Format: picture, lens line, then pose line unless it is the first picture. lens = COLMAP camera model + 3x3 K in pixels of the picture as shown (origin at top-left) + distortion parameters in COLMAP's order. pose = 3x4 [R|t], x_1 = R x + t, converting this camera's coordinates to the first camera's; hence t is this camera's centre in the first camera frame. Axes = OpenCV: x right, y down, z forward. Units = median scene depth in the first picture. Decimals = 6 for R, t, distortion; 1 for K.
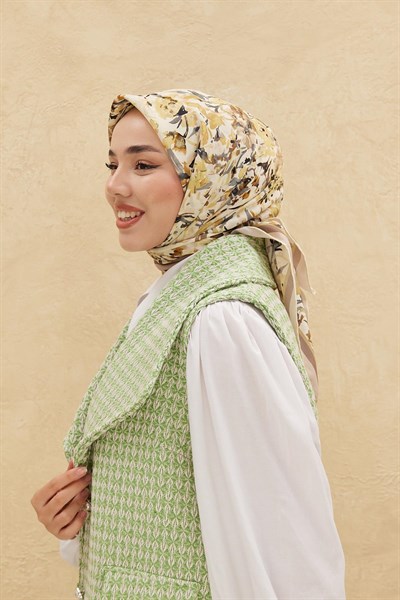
lens RADIAL K [[925.5, 0, 198.1], [0, 925.5, 301.4], [0, 0, 1]] dist [-0.025410, 0.000000]
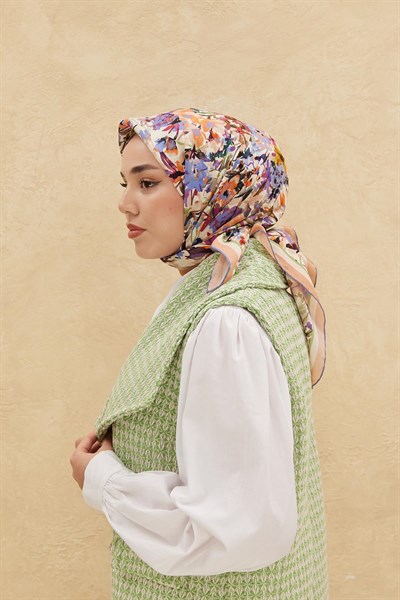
lens RADIAL K [[1088.4, 0, 196.8], [0, 1088.4, 316.0], [0, 0, 1]] dist [-0.031362, 0.000000]
pose [[0.997009, -0.077111, -0.005171, -0.005339], [0.077115, 0.997022, 0.000627, 0.021478], [0.005107, -0.001024, 0.999986, -0.278493]]
